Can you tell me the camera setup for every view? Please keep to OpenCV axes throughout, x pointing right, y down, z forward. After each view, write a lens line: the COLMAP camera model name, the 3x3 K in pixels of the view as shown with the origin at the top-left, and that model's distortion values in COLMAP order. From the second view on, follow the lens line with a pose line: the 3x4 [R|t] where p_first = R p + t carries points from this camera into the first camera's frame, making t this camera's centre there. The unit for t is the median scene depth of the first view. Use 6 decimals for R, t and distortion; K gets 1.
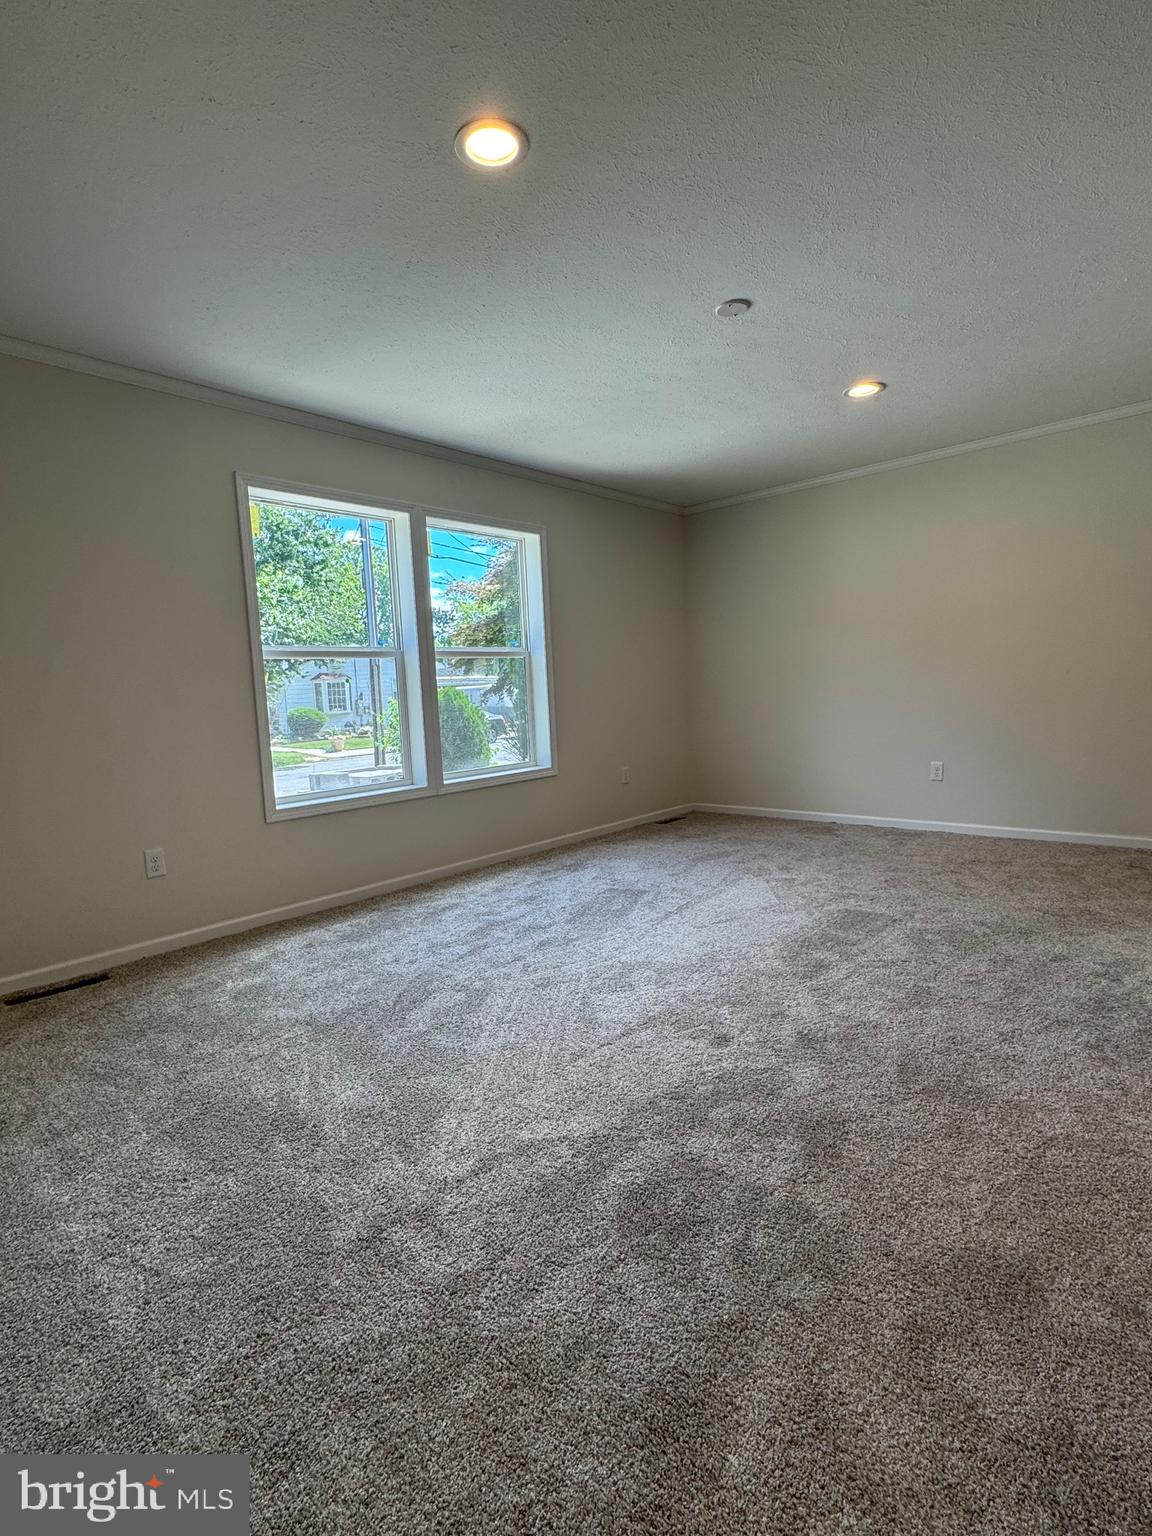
lens RADIAL K [[753.8, 0, 562.1], [0, 753.8, 771.1], [0, 0, 1]] dist [-0.003288, -0.002830]
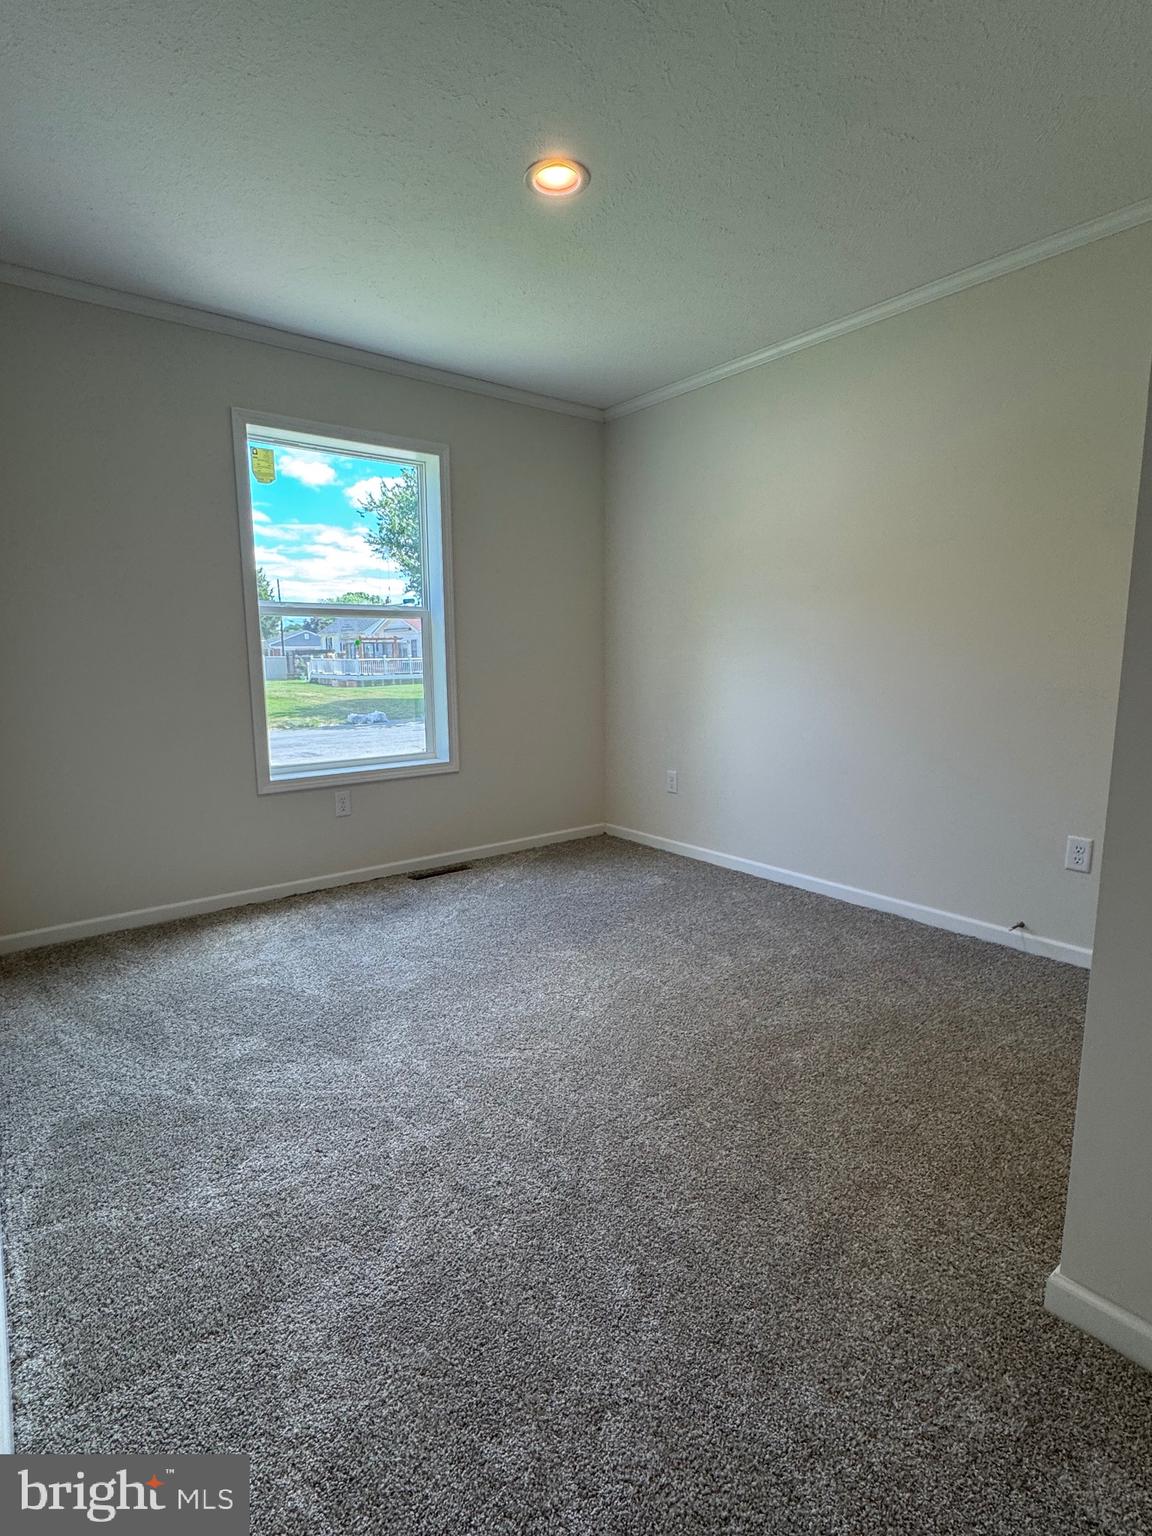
lens RADIAL K [[753.8, 0, 591.2], [0, 753.8, 762.2], [0, 0, 1]] dist [-0.003288, -0.002830]
pose [[0.987307, 0.055274, -0.148898, 0.157341], [-0.050547, 0.998096, 0.035345, -0.025305], [0.150568, -0.027370, 0.988221, 0.165543]]
